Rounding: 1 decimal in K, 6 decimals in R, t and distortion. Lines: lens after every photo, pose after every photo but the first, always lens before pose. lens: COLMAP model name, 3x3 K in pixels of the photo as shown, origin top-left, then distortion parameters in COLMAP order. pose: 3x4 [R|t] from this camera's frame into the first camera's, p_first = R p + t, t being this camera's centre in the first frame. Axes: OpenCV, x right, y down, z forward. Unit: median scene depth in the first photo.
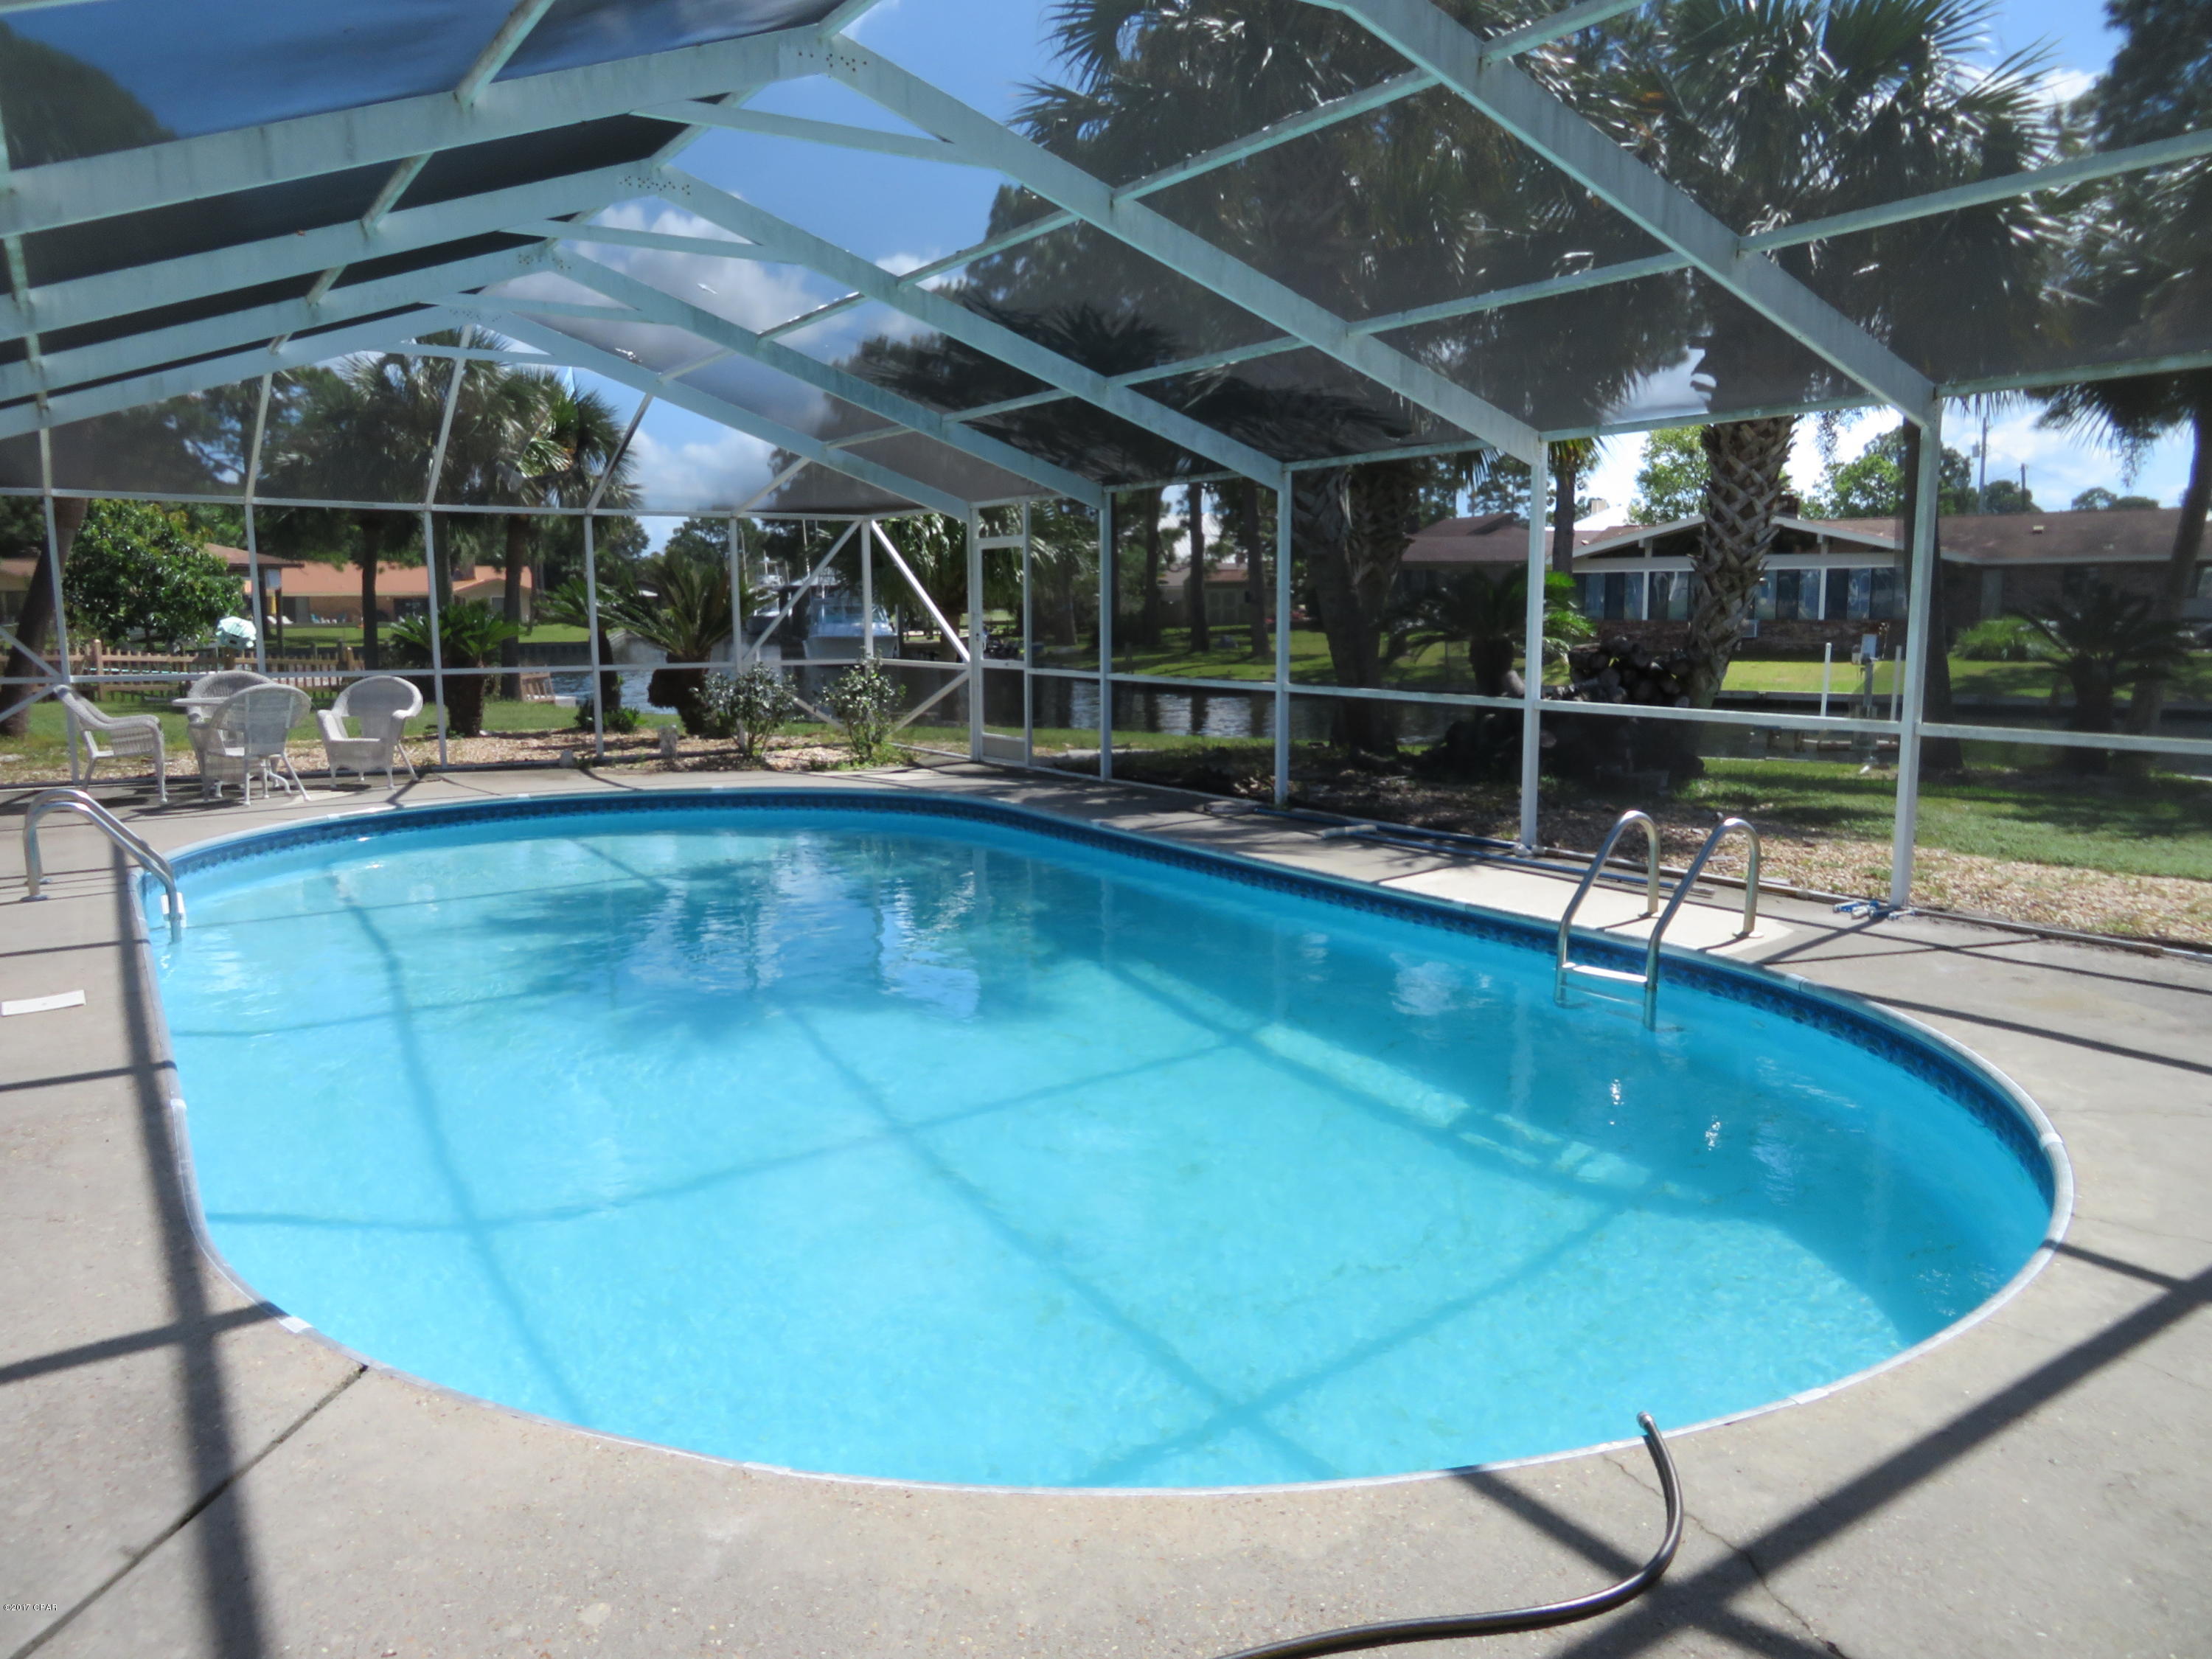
lens RADIAL K [[1606.0, 0, 1106.0], [0, 1606.0, 829.5], [0, 0, 1]] dist [-0.006924, -0.005495]
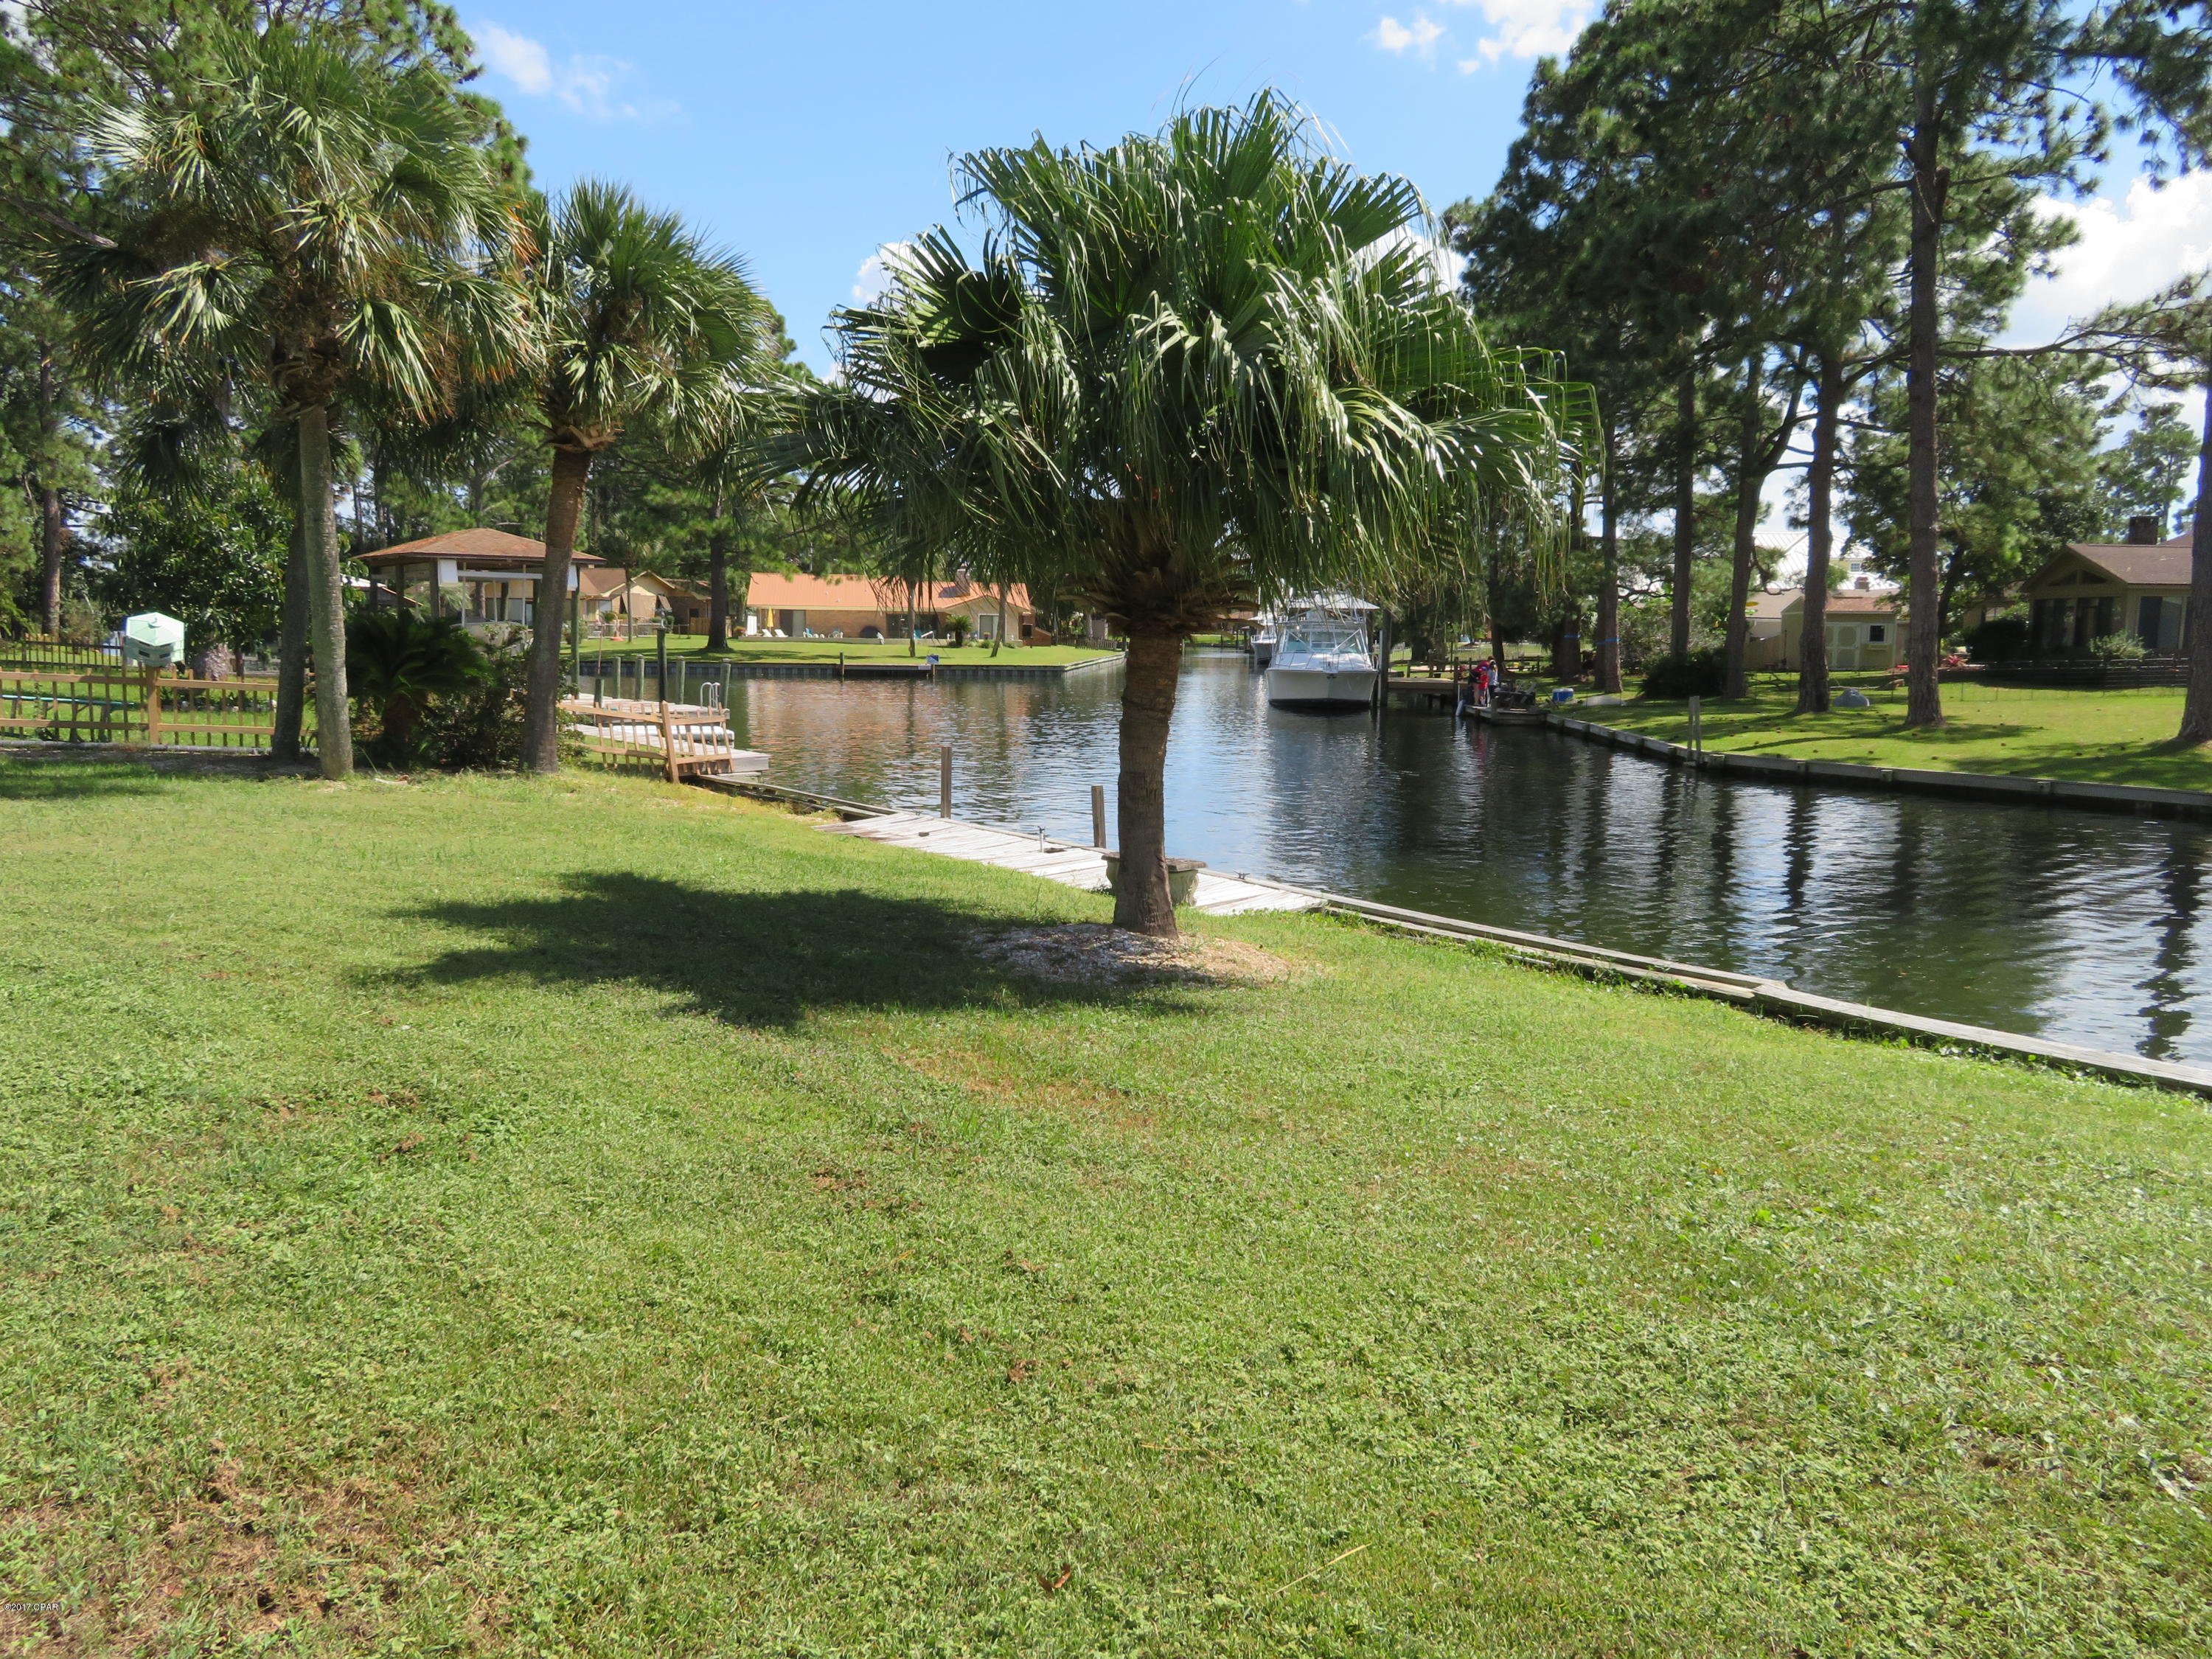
lens RADIAL K [[1606.0, 0, 1106.0], [0, 1606.0, 829.5], [0, 0, 1]] dist [-0.006924, -0.005495]
pose [[0.941771, 0.063396, -0.330225, 0.005785], [-0.069627, 0.997548, -0.007062, -0.033448], [0.328967, 0.029643, 0.943876, 0.253858]]
